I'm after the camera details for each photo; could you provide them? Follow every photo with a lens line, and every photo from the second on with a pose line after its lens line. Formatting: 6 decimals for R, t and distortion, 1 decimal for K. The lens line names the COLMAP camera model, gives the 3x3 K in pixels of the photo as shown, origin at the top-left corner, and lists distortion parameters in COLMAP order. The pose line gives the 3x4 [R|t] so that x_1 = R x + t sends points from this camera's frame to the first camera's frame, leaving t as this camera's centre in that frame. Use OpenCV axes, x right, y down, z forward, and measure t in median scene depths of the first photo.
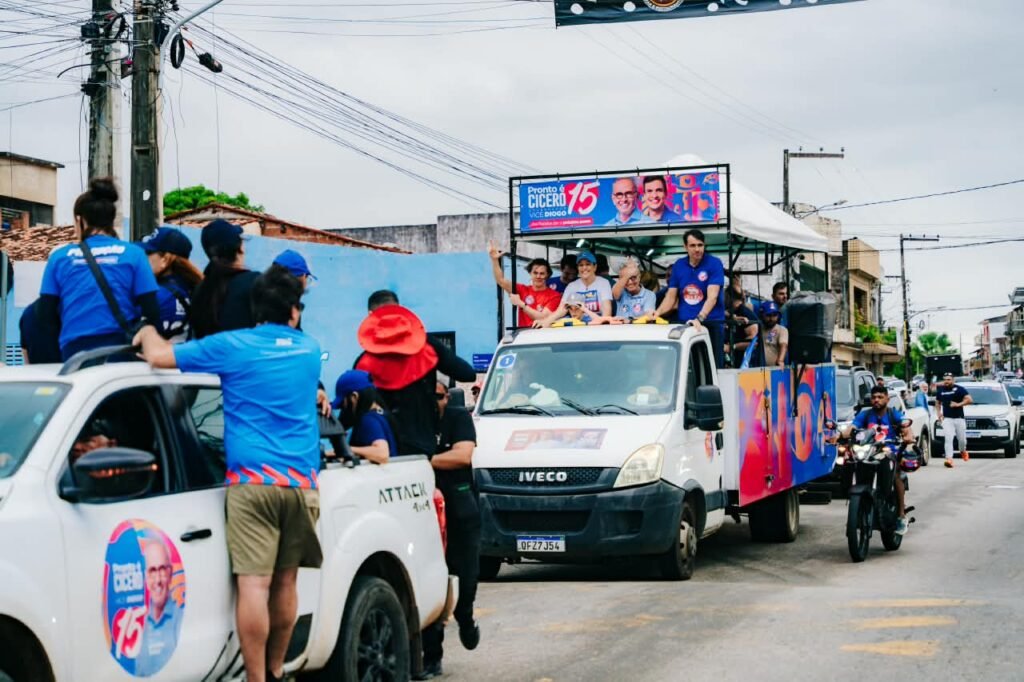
lens RADIAL K [[2429.6, 0, 512.0], [0, 2429.6, 341.0], [0, 0, 1]] dist [0.003721, -0.186337]
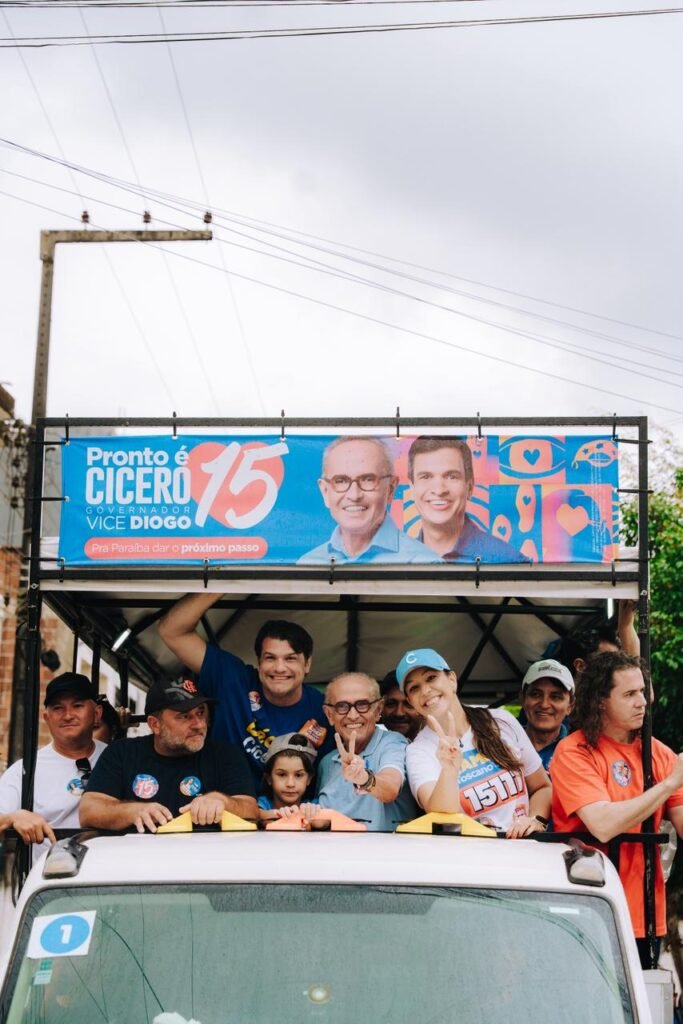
lens RADIAL K [[2191.4, 0, 341.5], [0, 2191.4, 512.0], [0, 0, 1]] dist [0.019578, 0.068730]
pose [[0.950616, 0.082919, 0.299087, -0.056625], [-0.038390, 0.987665, -0.151802, -0.004234], [-0.307985, 0.132824, 0.942074, 0.682908]]
